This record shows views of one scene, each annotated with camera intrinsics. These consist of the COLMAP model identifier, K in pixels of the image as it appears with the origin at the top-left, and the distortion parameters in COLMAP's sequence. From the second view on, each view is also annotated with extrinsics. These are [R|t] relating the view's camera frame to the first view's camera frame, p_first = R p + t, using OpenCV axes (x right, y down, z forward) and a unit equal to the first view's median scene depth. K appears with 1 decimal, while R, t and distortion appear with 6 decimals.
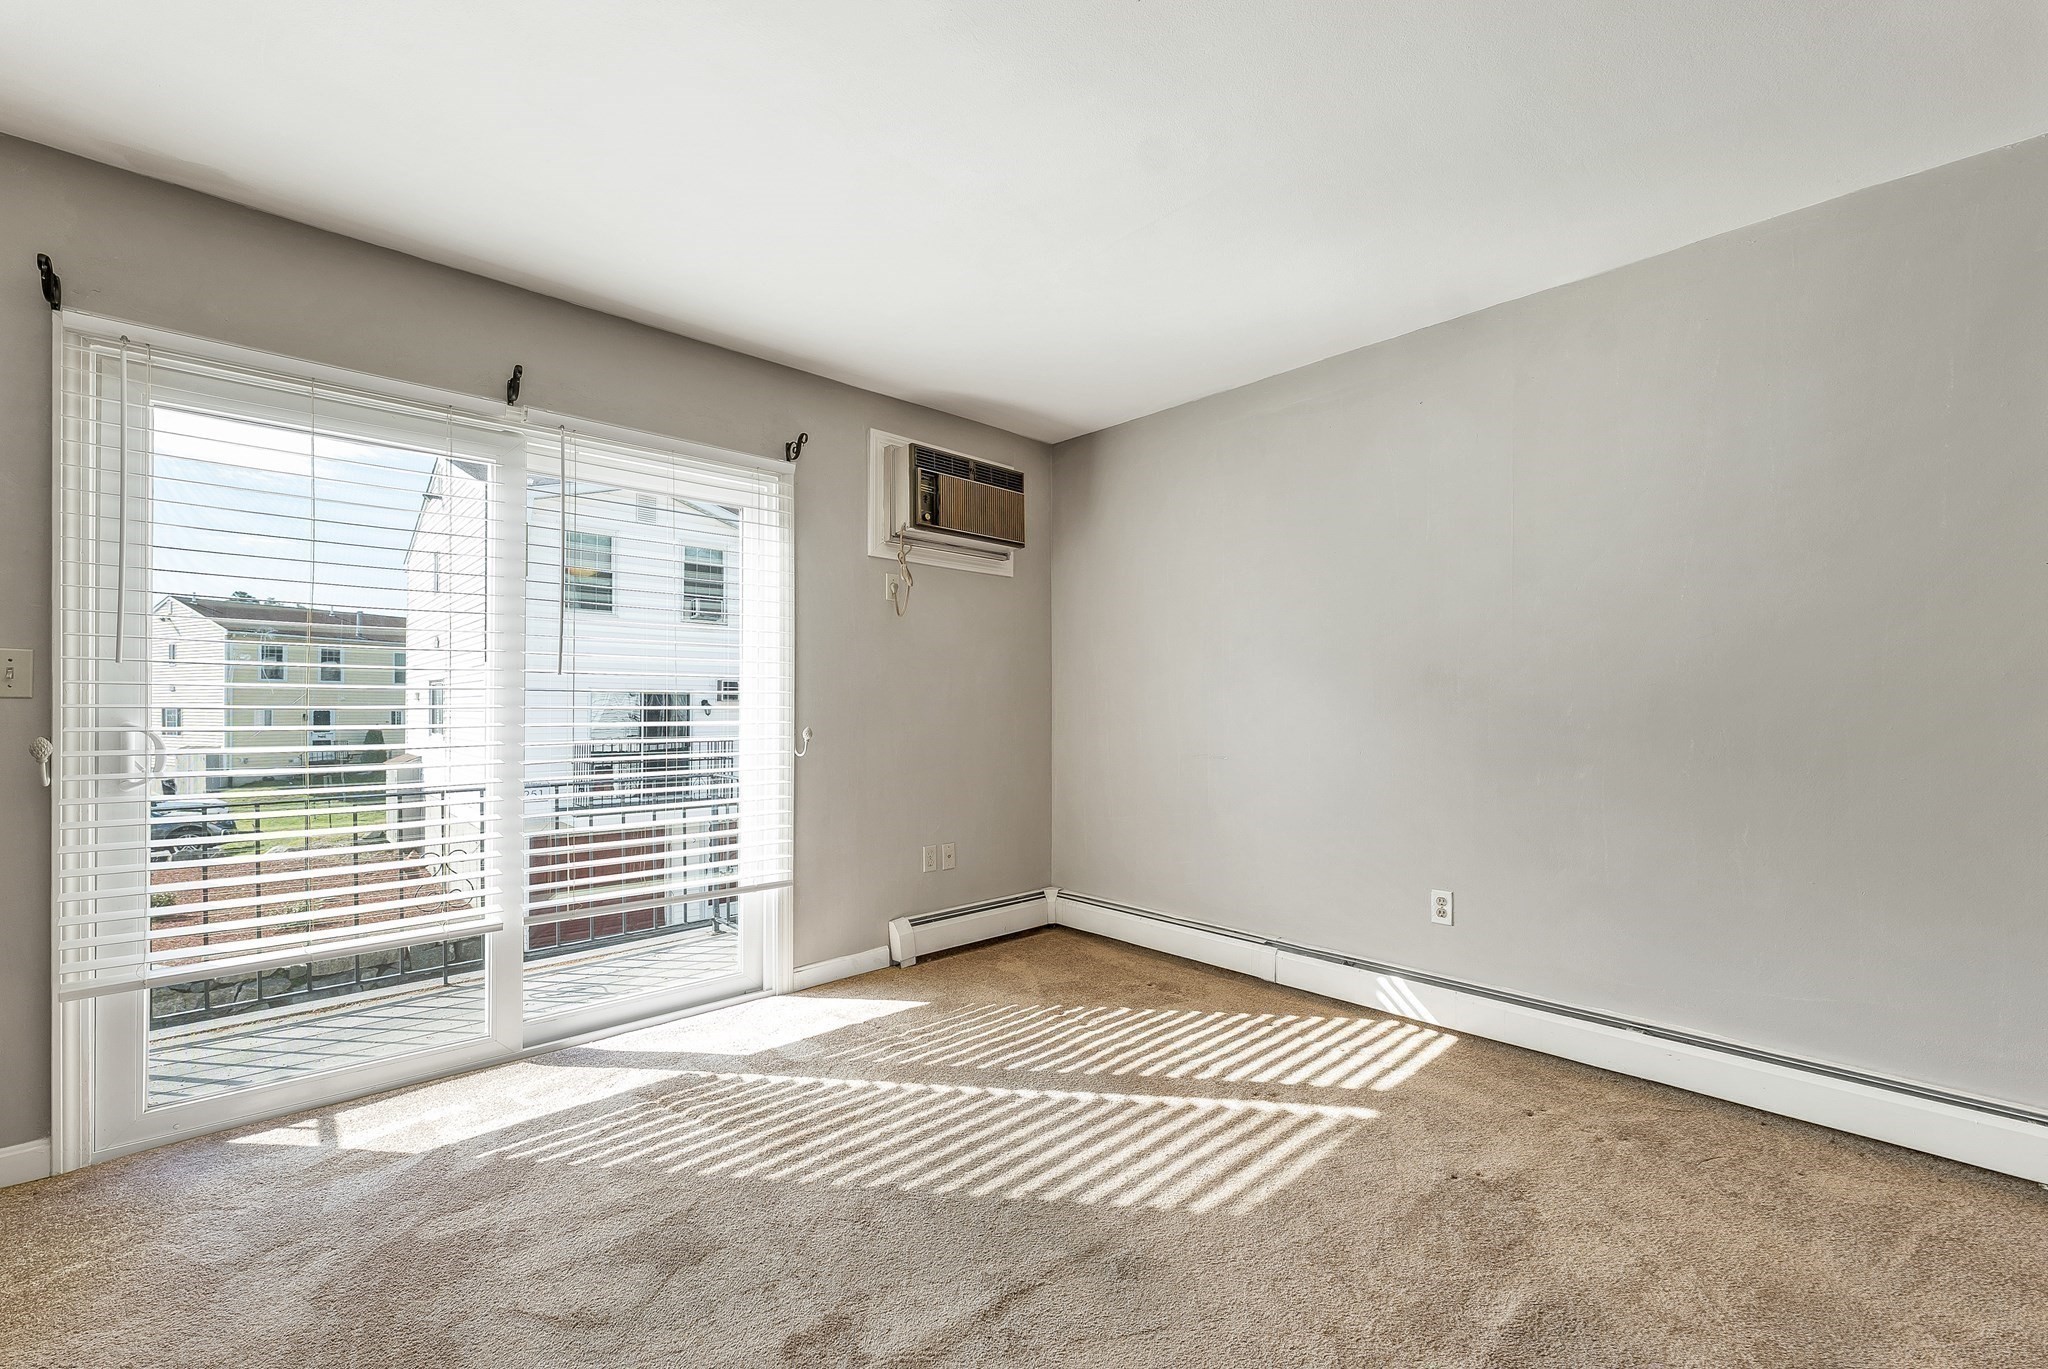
lens RADIAL K [[846.7, 0, 1006.3], [0, 846.7, 719.3], [0, 0, 1]] dist [-0.000418, -0.000666]
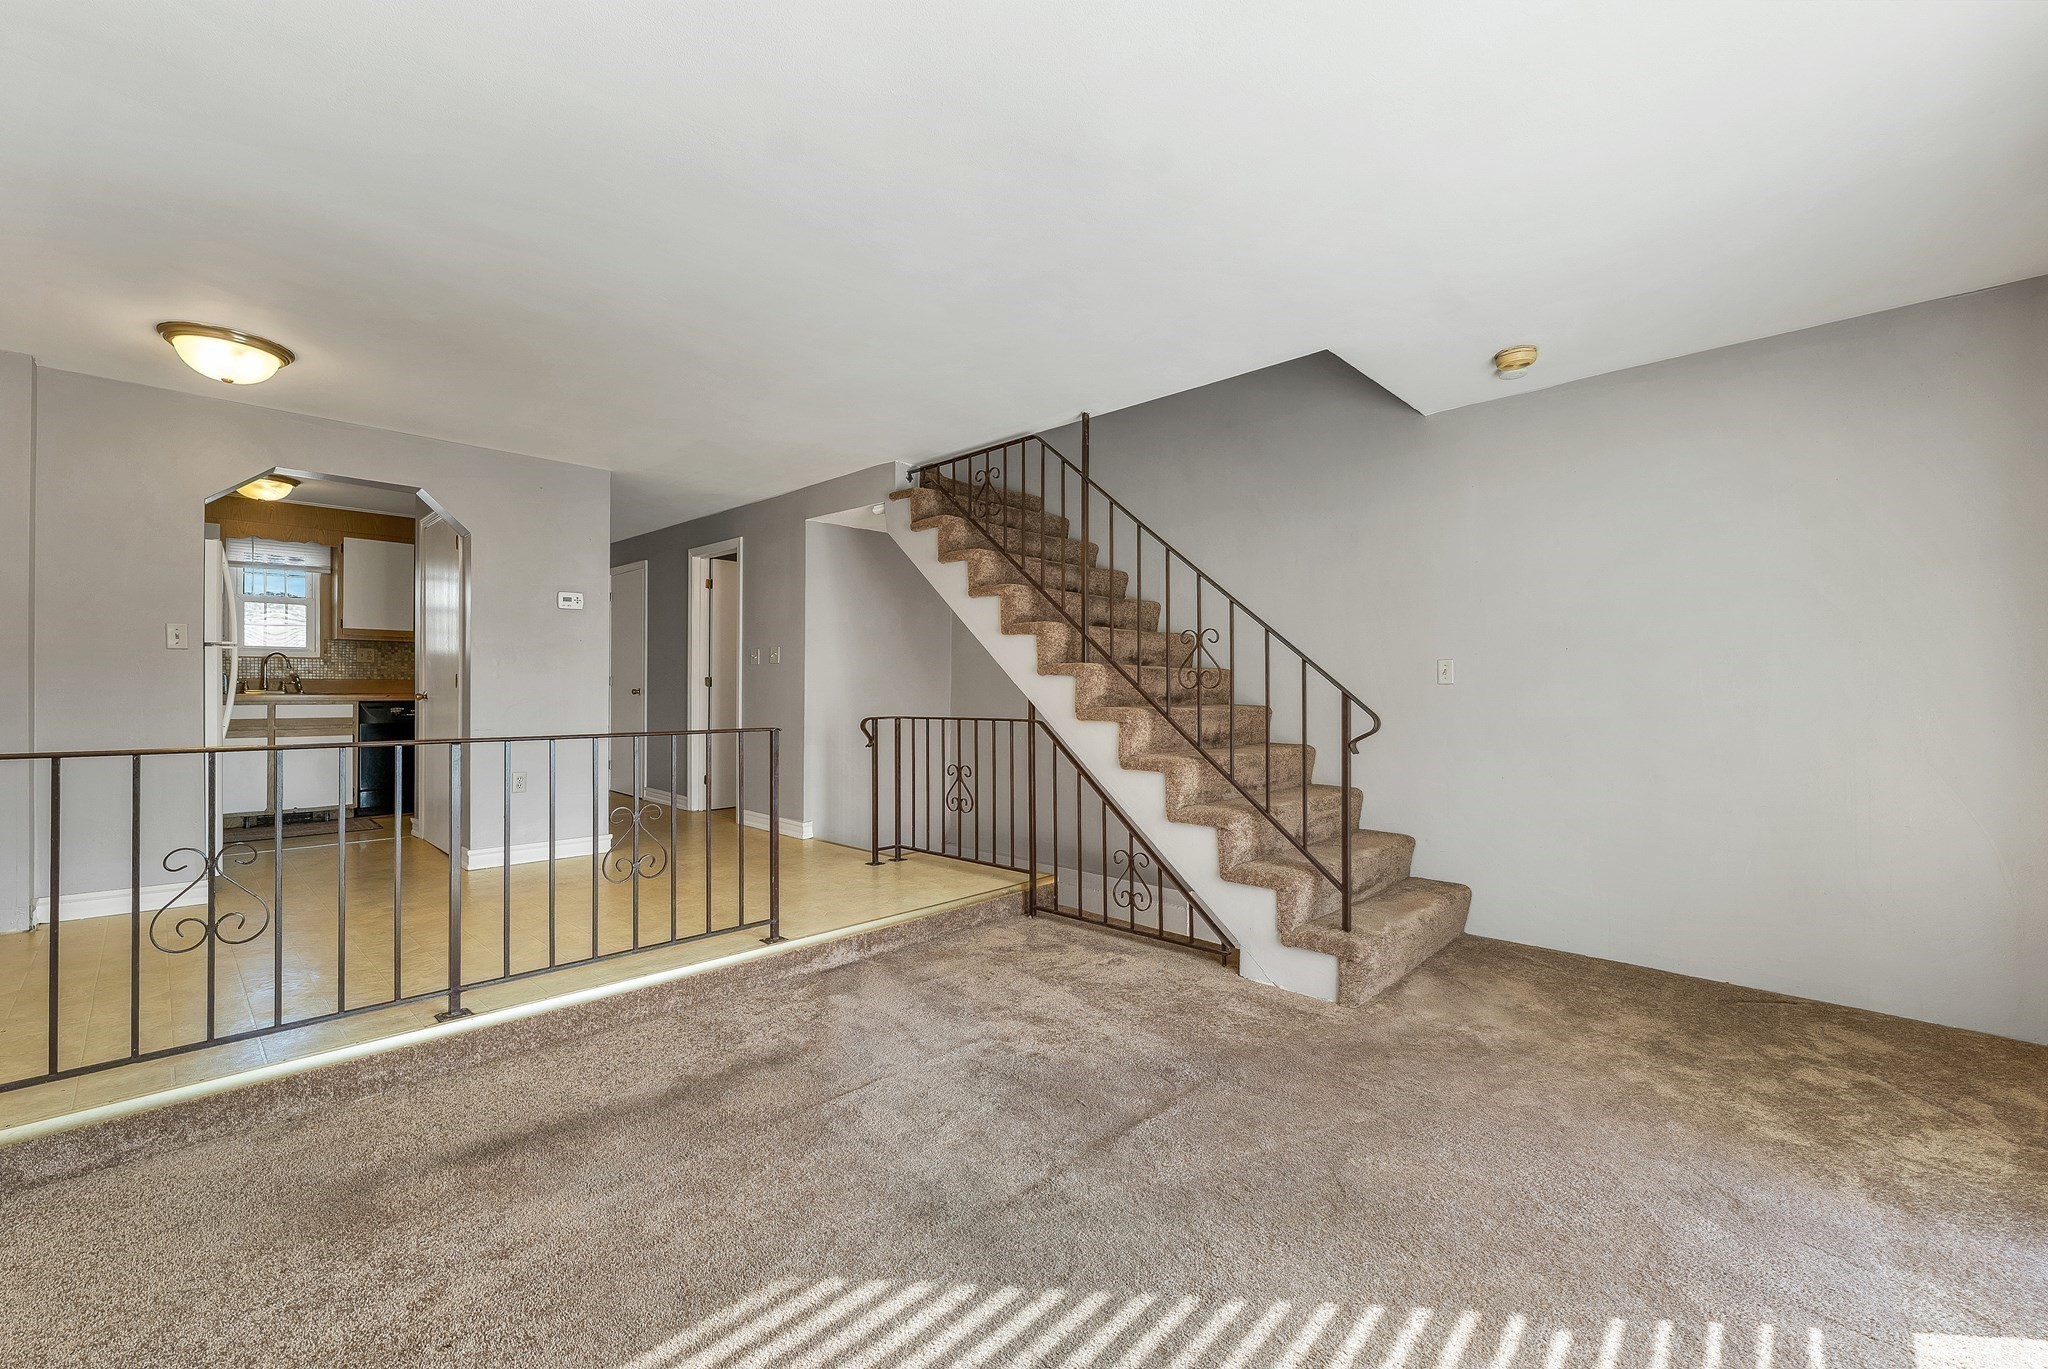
lens RADIAL K [[864.4, 0, 1031.7], [0, 864.4, 688.9], [0, 0, 1]] dist [-0.001103, -0.000139]
pose [[-0.998472, -0.006262, -0.054913, 0.058896], [-0.006923, 0.999906, 0.011856, -0.016679], [0.054834, 0.012218, -0.998421, 1.340730]]
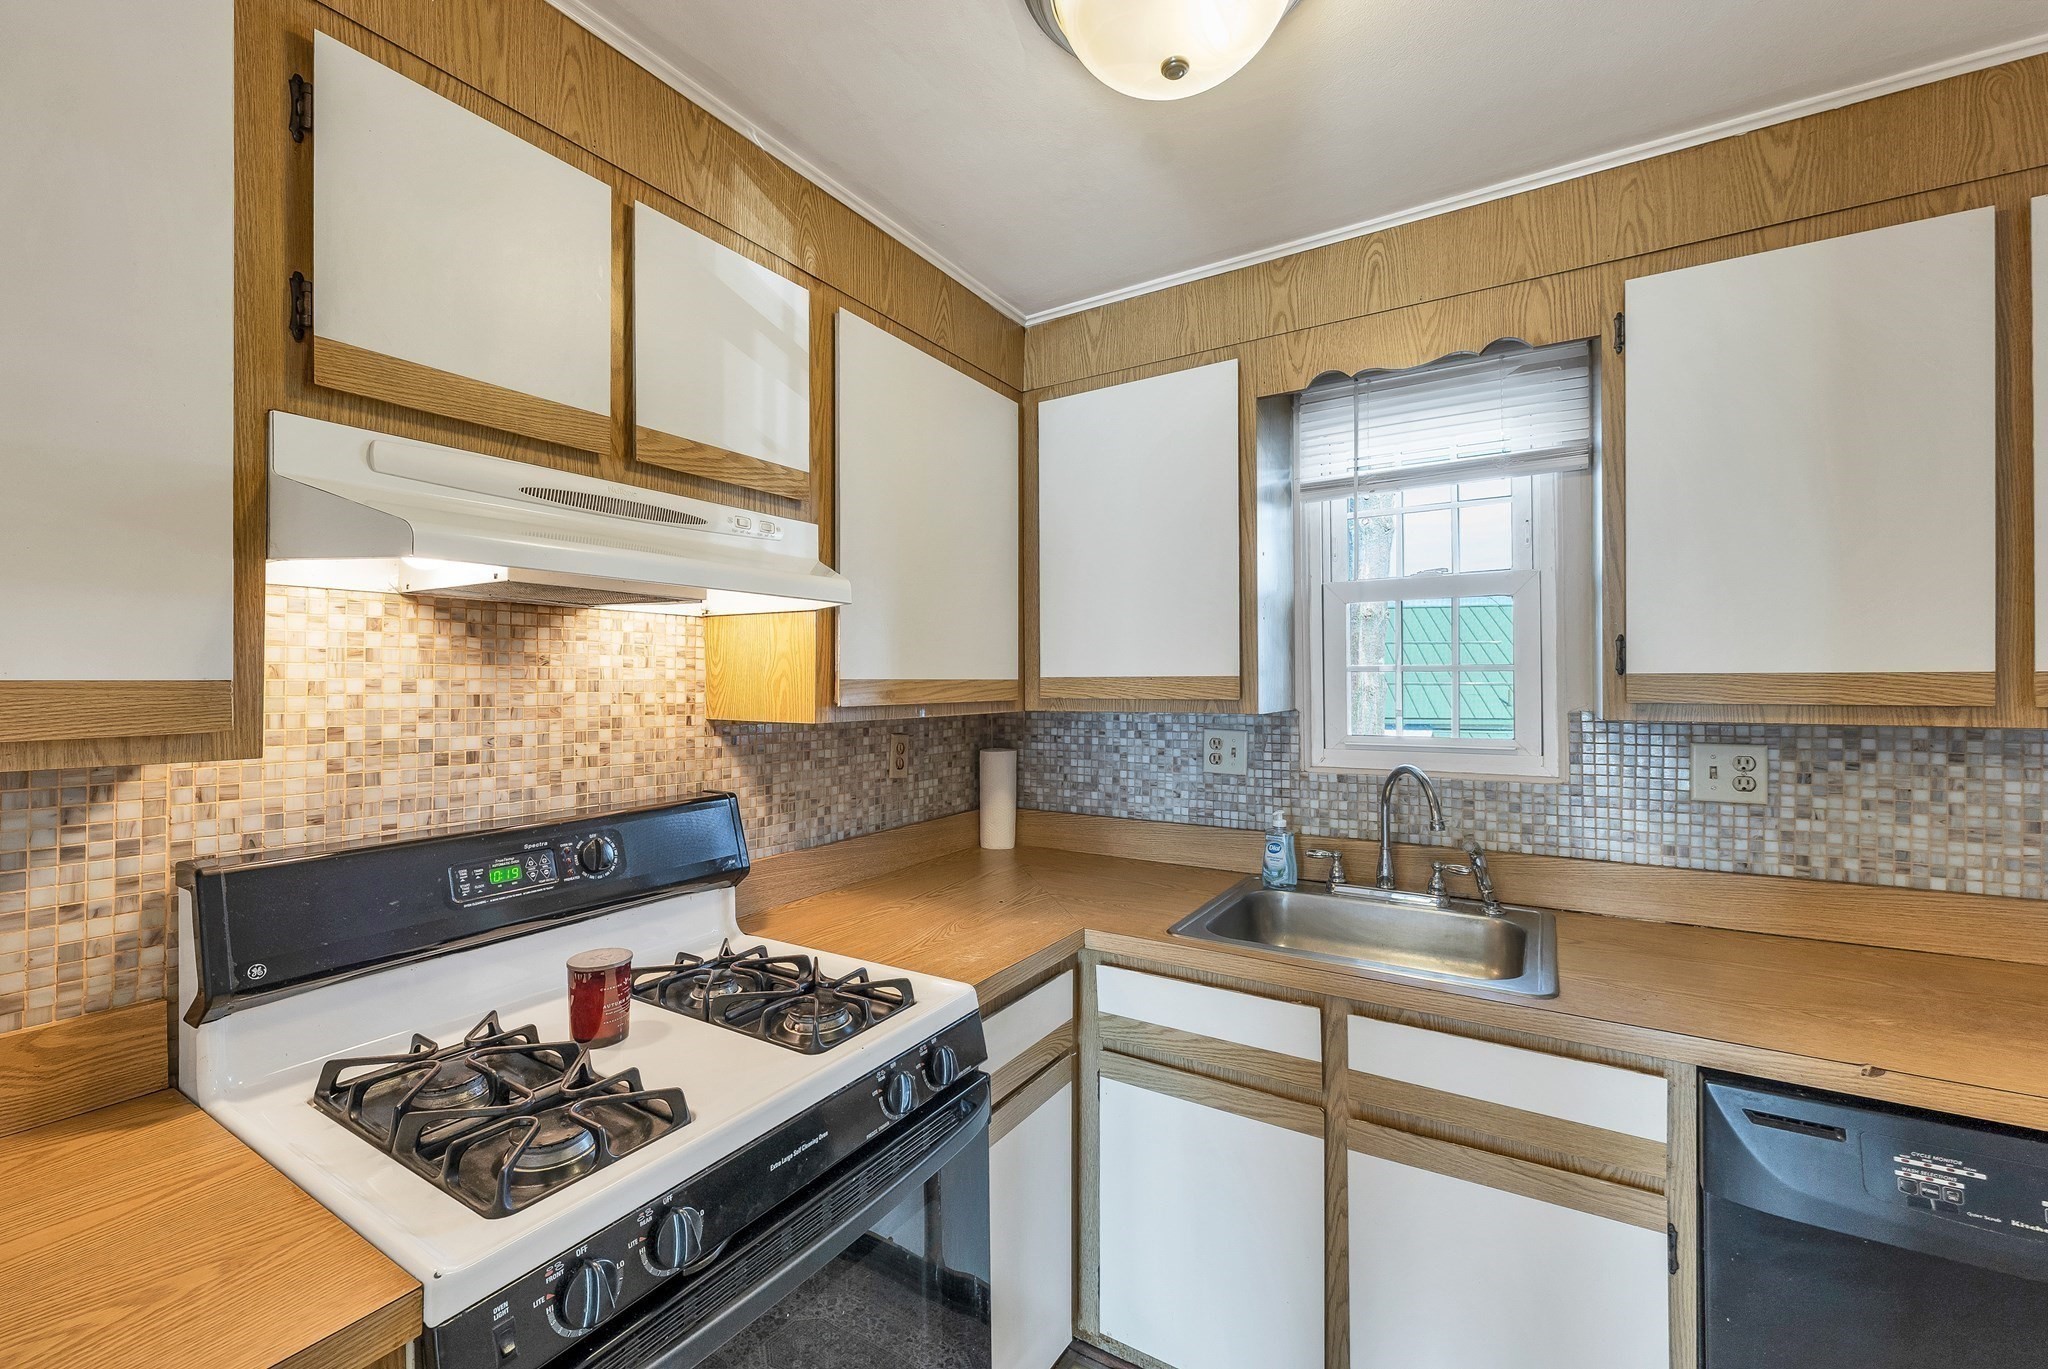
lens RADIAL K [[837.7, 0, 1024.5], [0, 837.7, 676.4], [0, 0, 1]] dist [0.002104, 0.000277]
pose [[-0.272548, 0.007163, 0.962116, 1.422342], [0.011433, 0.999926, -0.004206, -0.144545], [-0.962074, 0.009853, -0.272609, -0.638030]]
